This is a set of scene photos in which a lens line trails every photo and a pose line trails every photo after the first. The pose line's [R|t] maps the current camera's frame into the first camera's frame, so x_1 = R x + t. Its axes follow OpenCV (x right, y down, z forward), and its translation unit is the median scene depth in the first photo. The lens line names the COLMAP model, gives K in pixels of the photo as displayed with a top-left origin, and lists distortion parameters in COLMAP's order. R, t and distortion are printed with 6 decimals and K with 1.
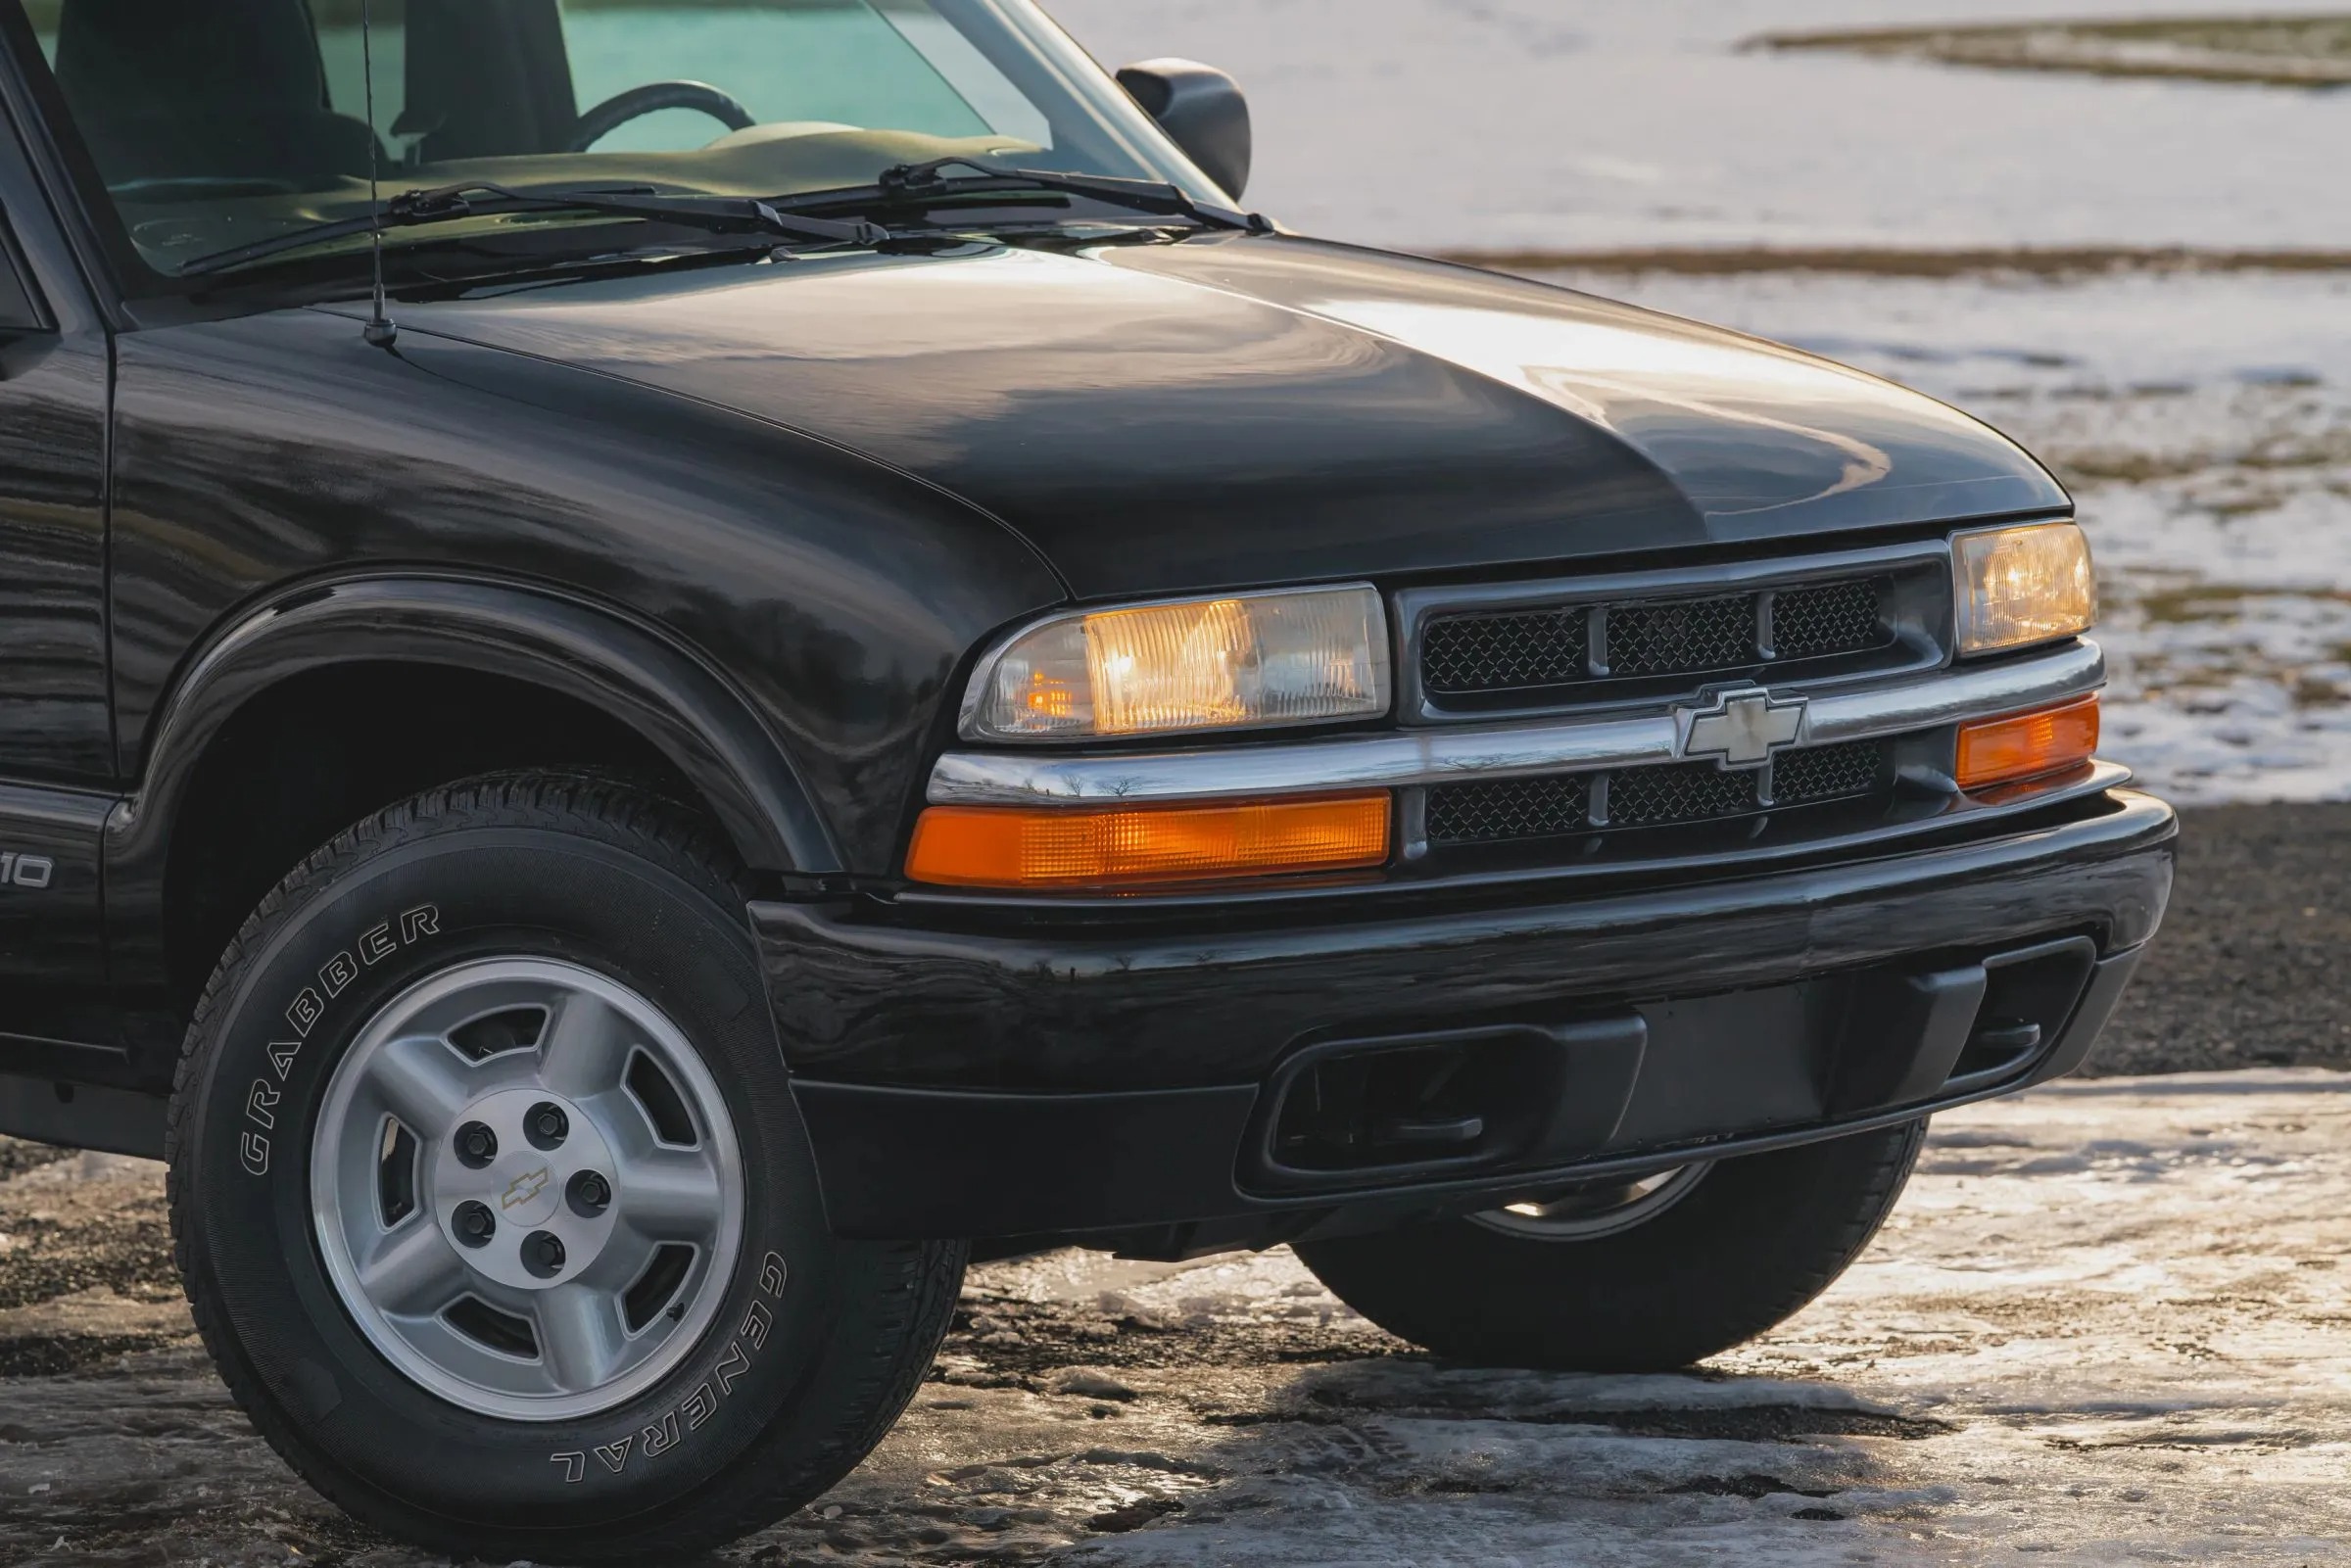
lens RADIAL K [[11250.8, 0, 1175.5], [0, 11250.8, 784.0], [0, 0, 1]] dist [0.464714, 5.840722]
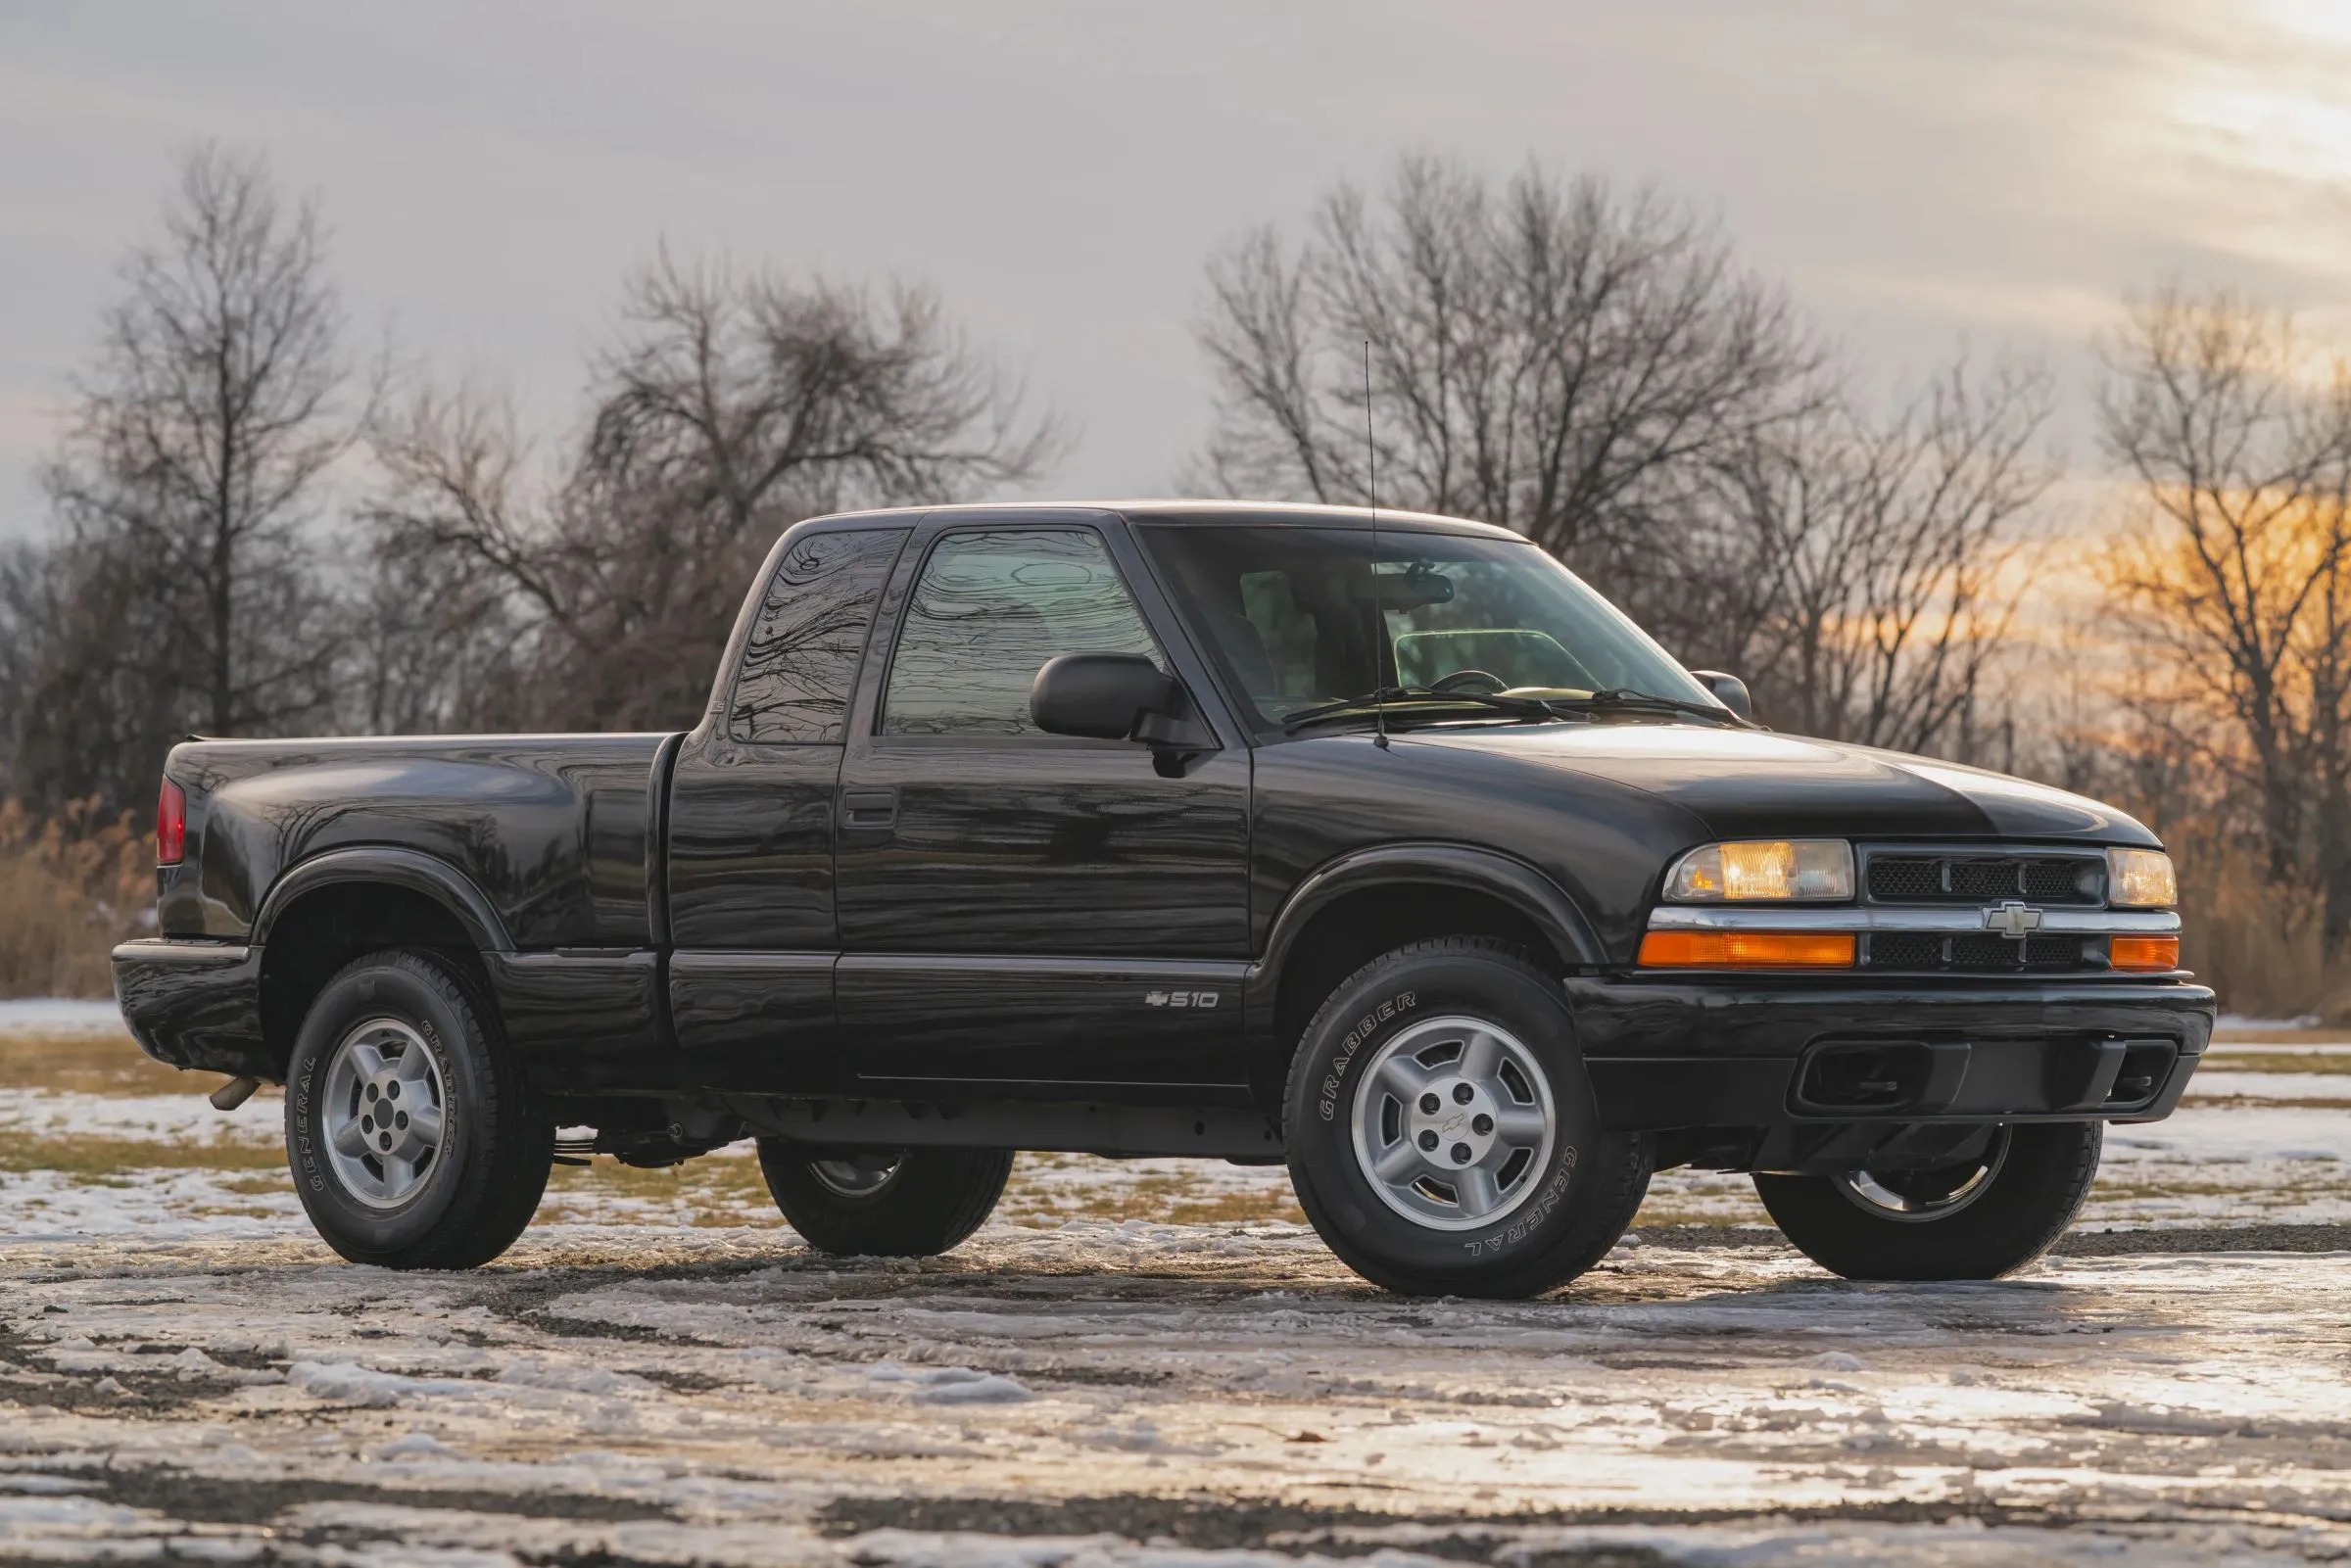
lens RADIAL K [[11250.8, 0, 1175.5], [0, 11250.8, 784.0], [0, 0, 1]] dist [0.464714, 5.840722]
pose [[0.999941, 0.006689, -0.008609, -0.093002], [-0.007622, 0.993526, -0.113351, 0.217902], [0.007795, 0.113410, 0.993518, -1.172269]]
